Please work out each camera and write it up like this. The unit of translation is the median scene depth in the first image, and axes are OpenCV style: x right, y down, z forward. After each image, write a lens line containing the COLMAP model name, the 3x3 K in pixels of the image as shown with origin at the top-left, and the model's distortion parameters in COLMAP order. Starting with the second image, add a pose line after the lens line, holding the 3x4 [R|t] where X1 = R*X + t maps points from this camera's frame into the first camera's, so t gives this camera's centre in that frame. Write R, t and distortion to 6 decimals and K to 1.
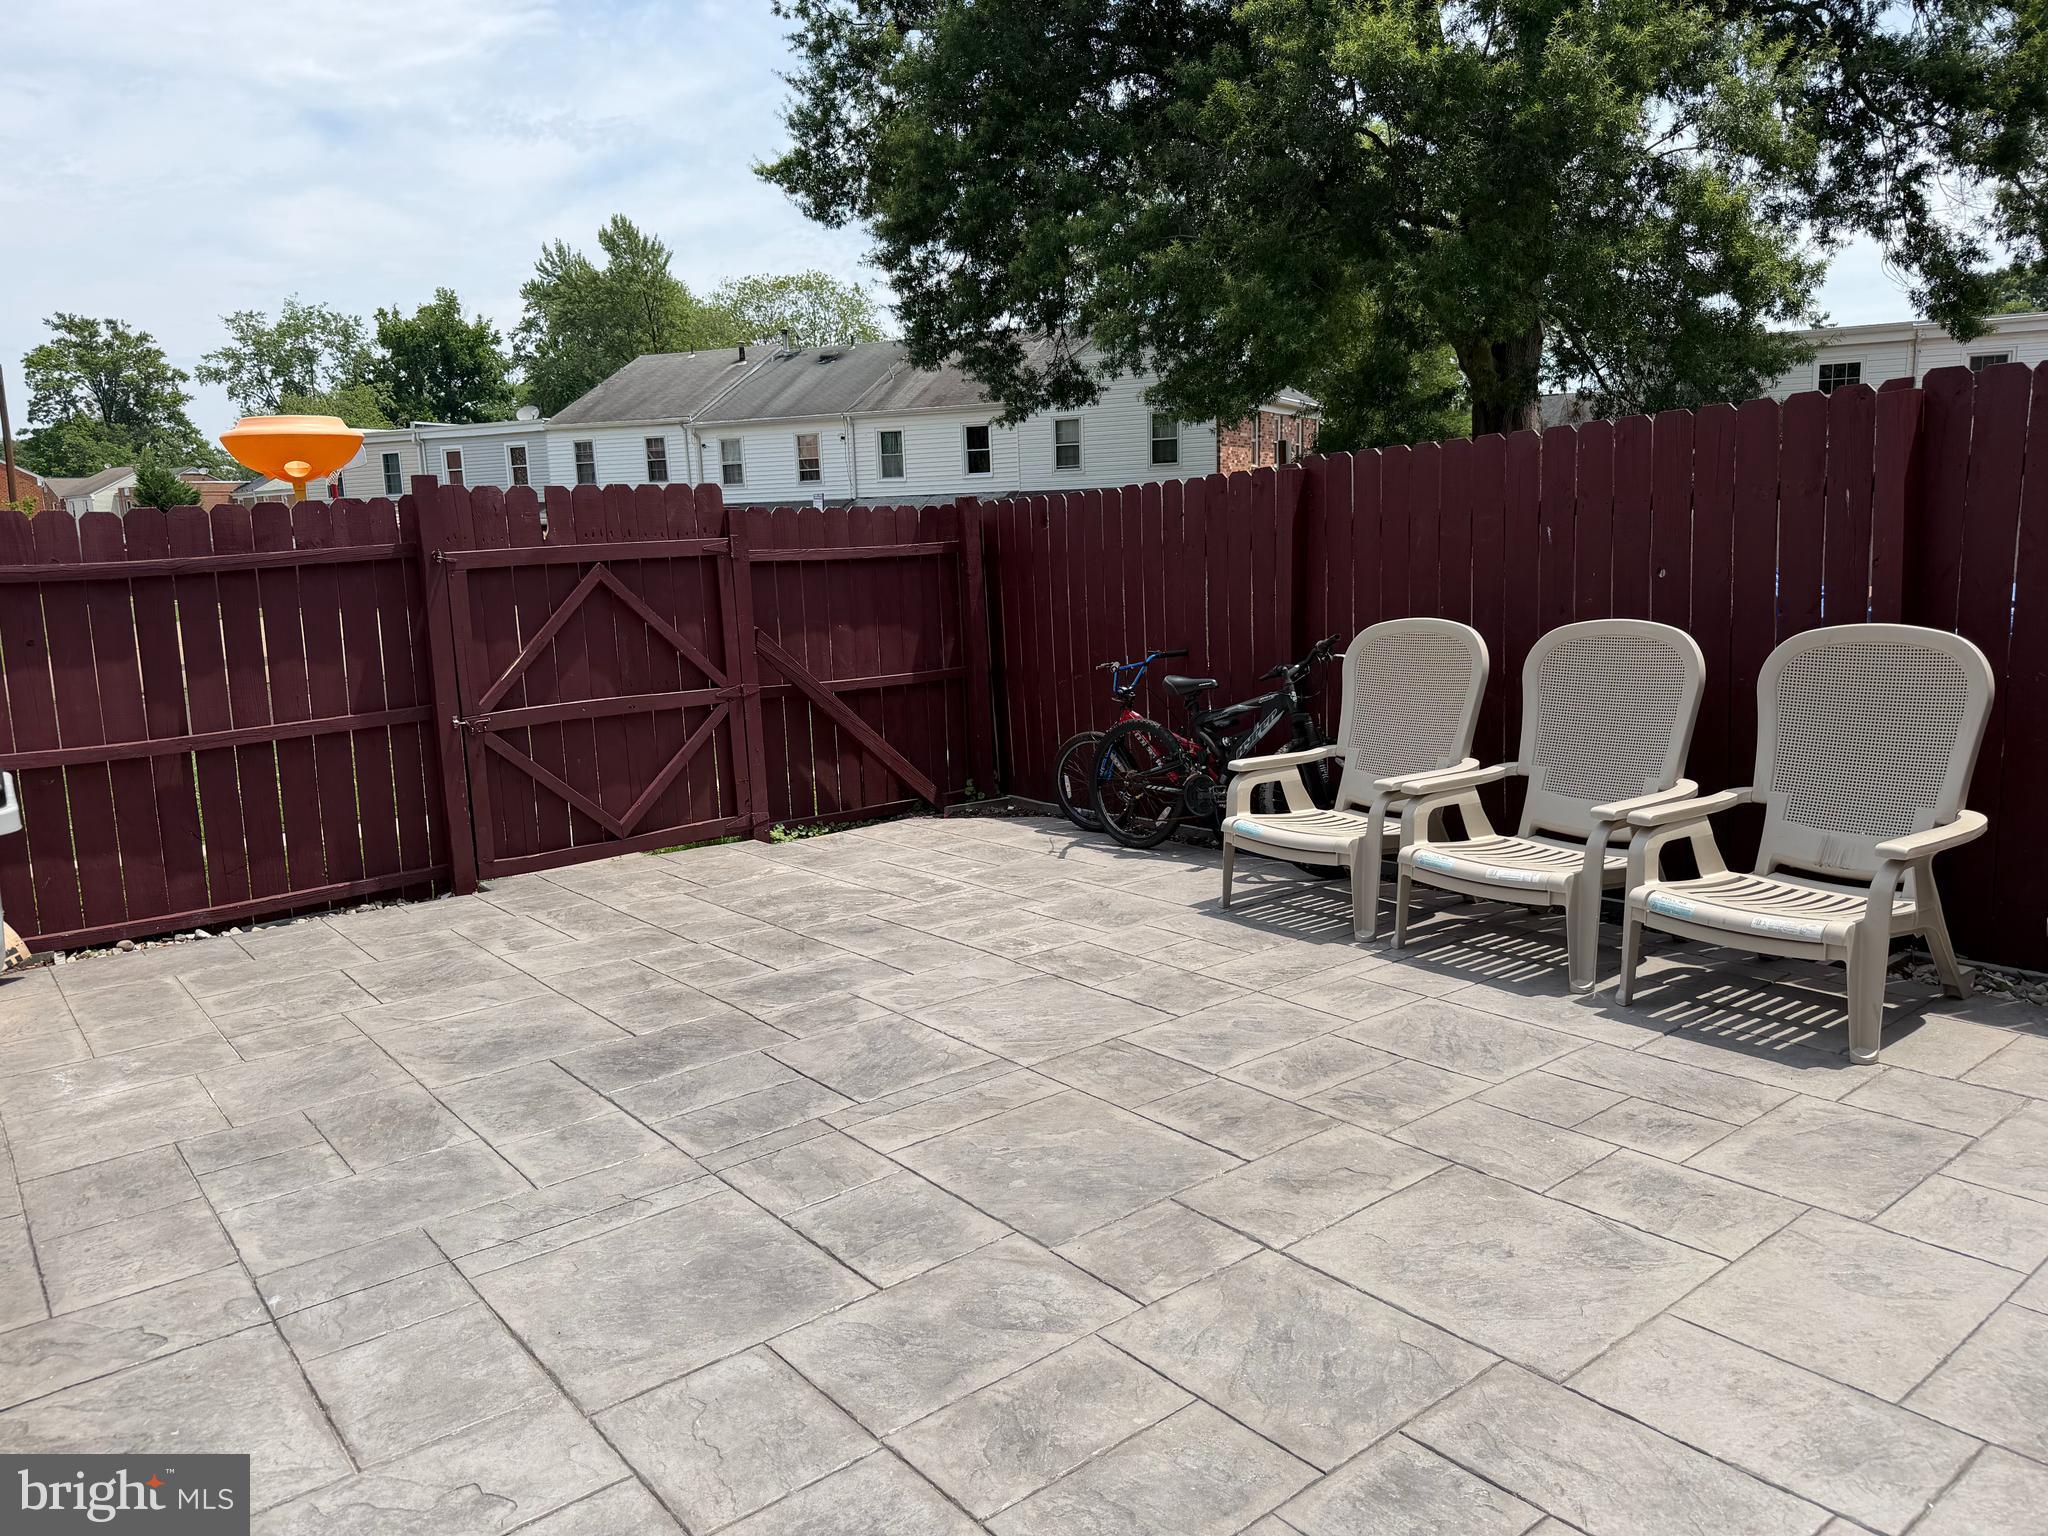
lens RADIAL K [[1455.6, 0, 1023.4], [0, 1455.6, 755.4], [0, 0, 1]] dist [-0.005354, -0.044073]
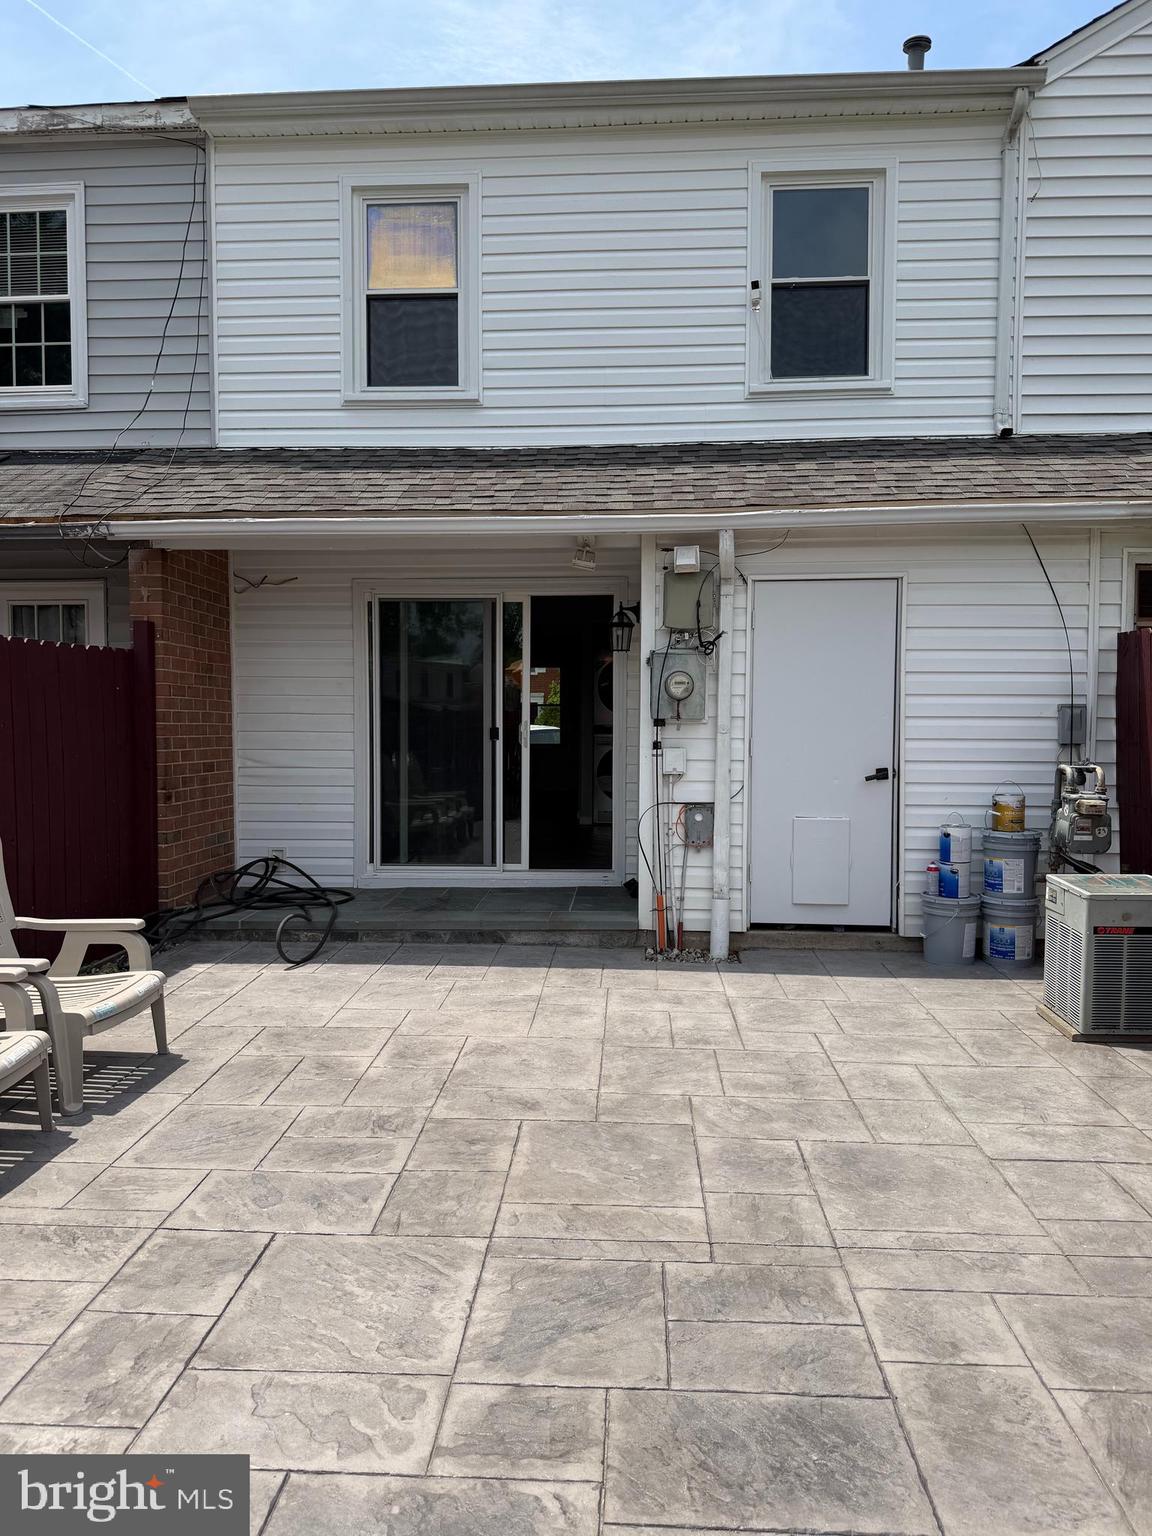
lens RADIAL K [[1091.7, 0, 567.8], [0, 1091.7, 757.4], [0, 0, 1]] dist [-0.005354, -0.044073]
pose [[-0.745890, 0.007028, 0.666032, -0.598120], [0.131804, 0.981728, 0.137248, -0.228258], [-0.652898, 0.190158, -0.733188, 1.608190]]
